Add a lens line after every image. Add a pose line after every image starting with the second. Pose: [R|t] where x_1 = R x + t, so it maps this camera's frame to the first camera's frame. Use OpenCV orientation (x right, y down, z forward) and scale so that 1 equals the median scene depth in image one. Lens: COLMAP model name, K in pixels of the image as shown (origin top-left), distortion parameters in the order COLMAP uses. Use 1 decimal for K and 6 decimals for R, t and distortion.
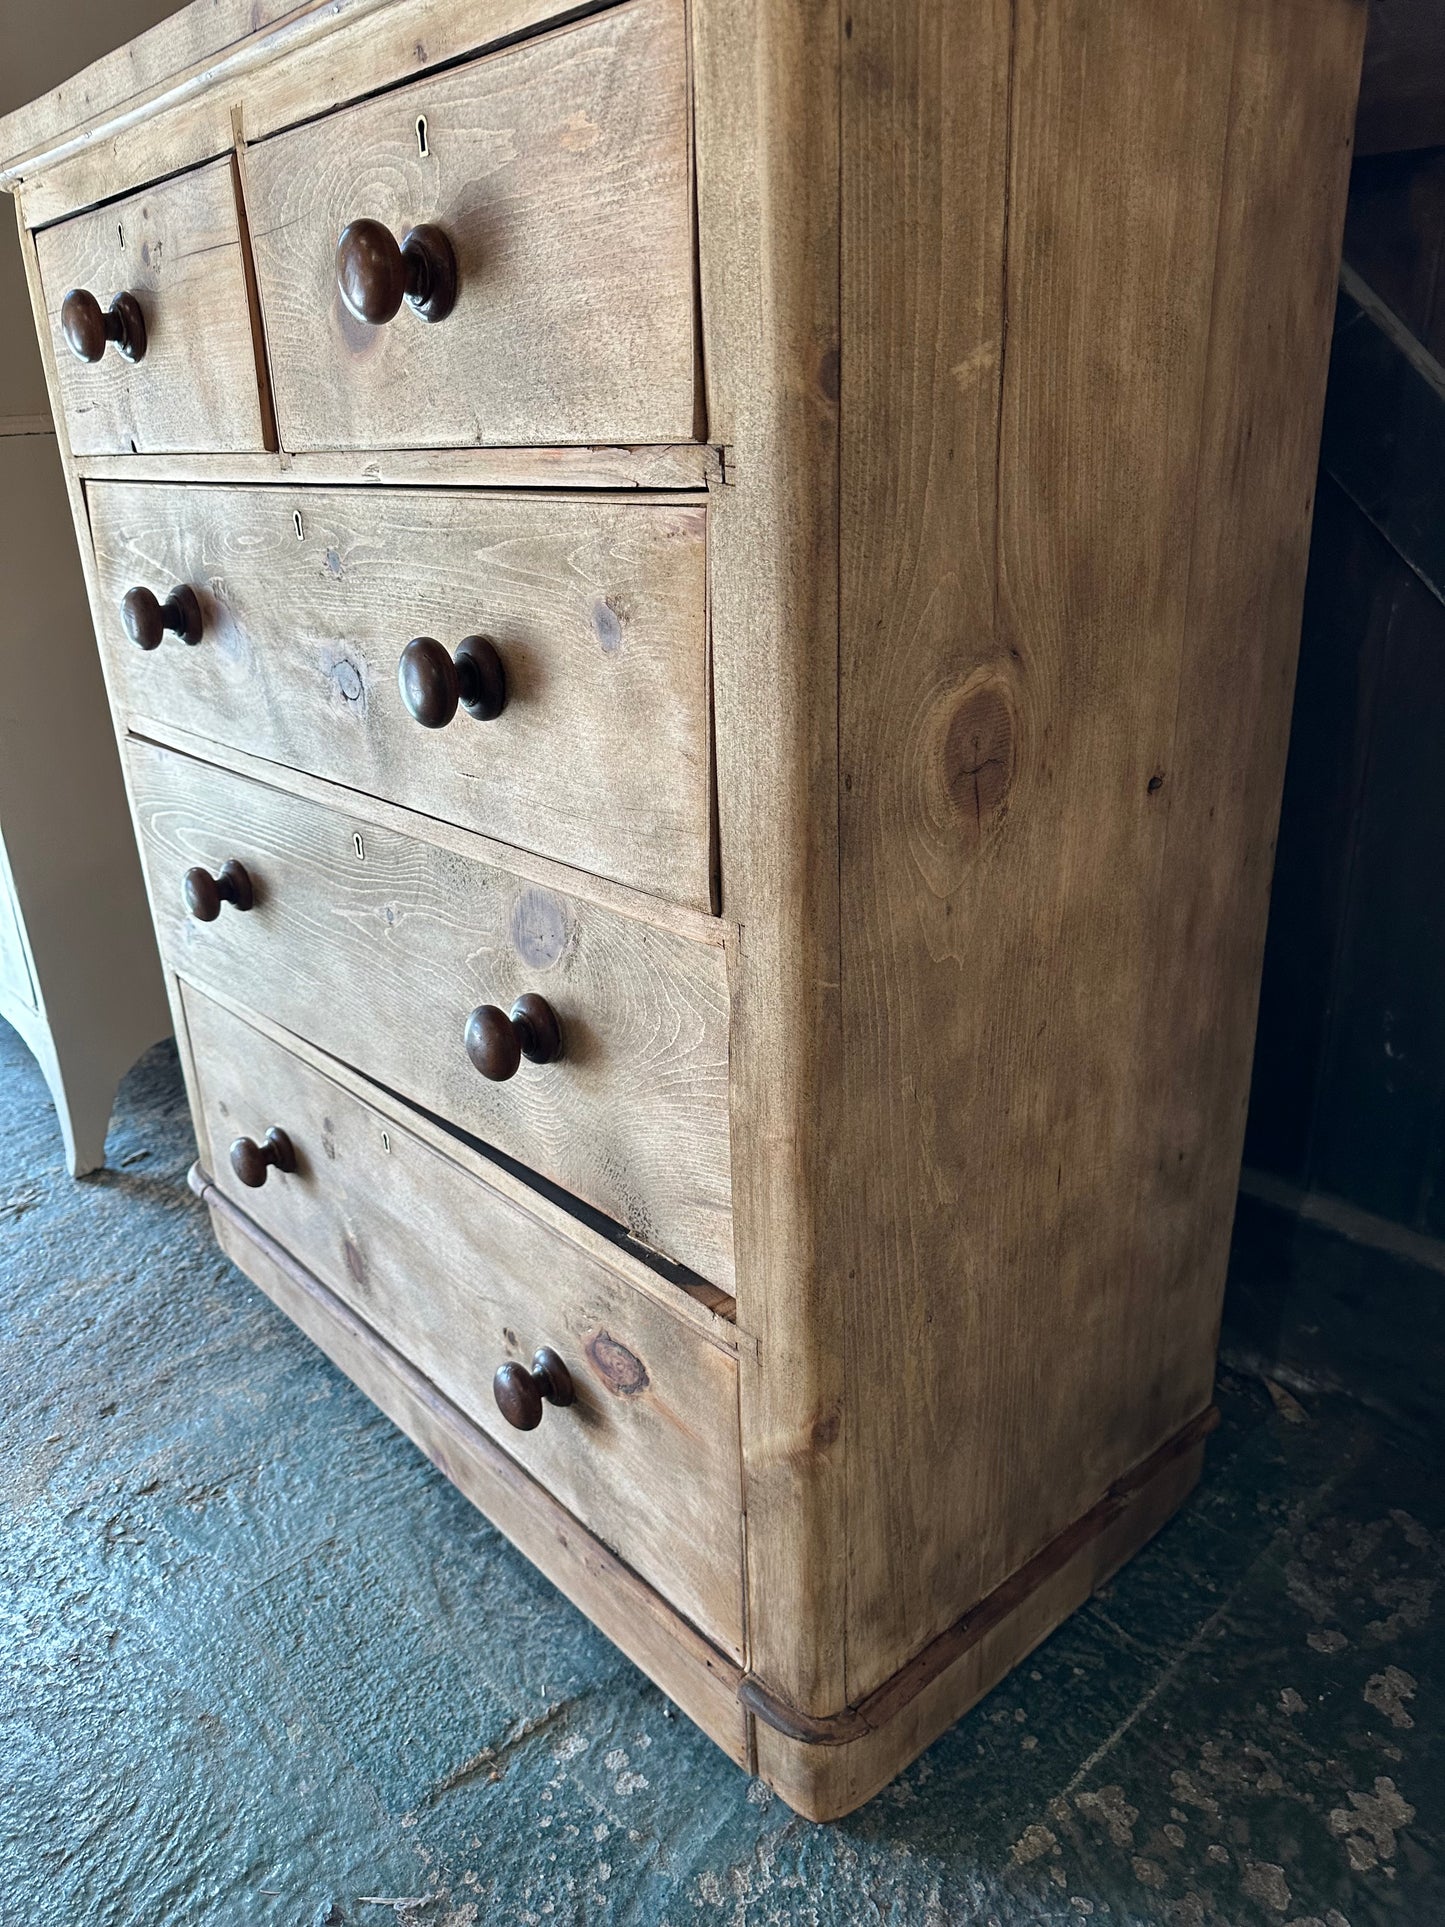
lens RADIAL K [[1447.9, 0, 672.8], [0, 1447.9, 857.3], [0, 0, 1]] dist [0.132804, -0.169931]
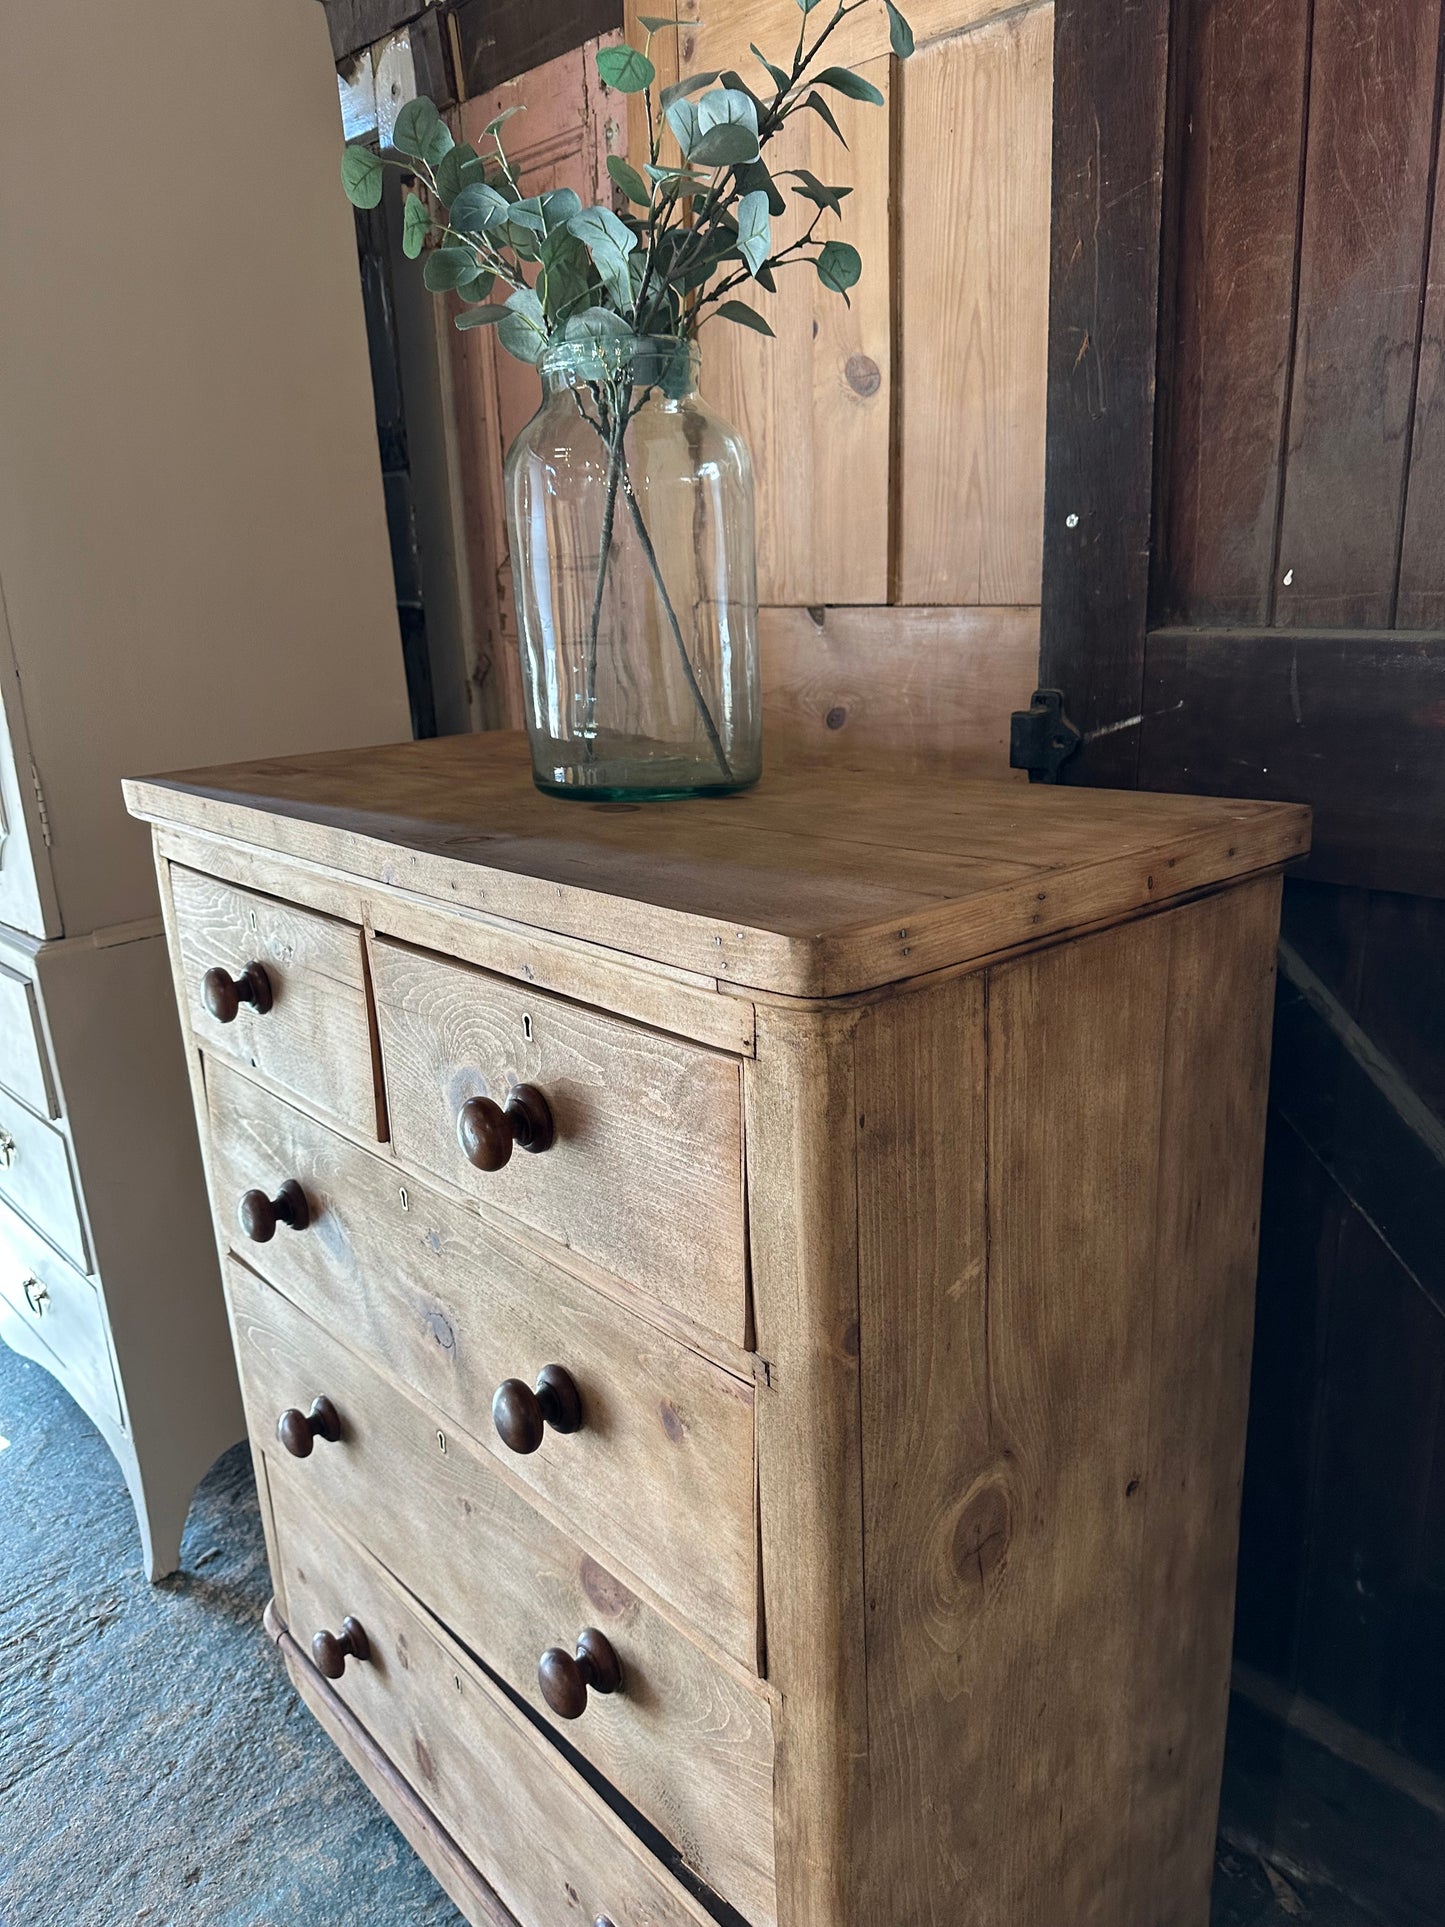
lens RADIAL K [[1438.6, 0, 680.5], [0, 1438.6, 938.0], [0, 0, 1]] dist [0.112593, -0.069410]
pose [[0.999952, -0.002043, -0.009534, -0.019752], [0.001576, 0.998812, -0.048708, -0.409005], [0.009622, 0.048691, 0.998768, -0.190860]]
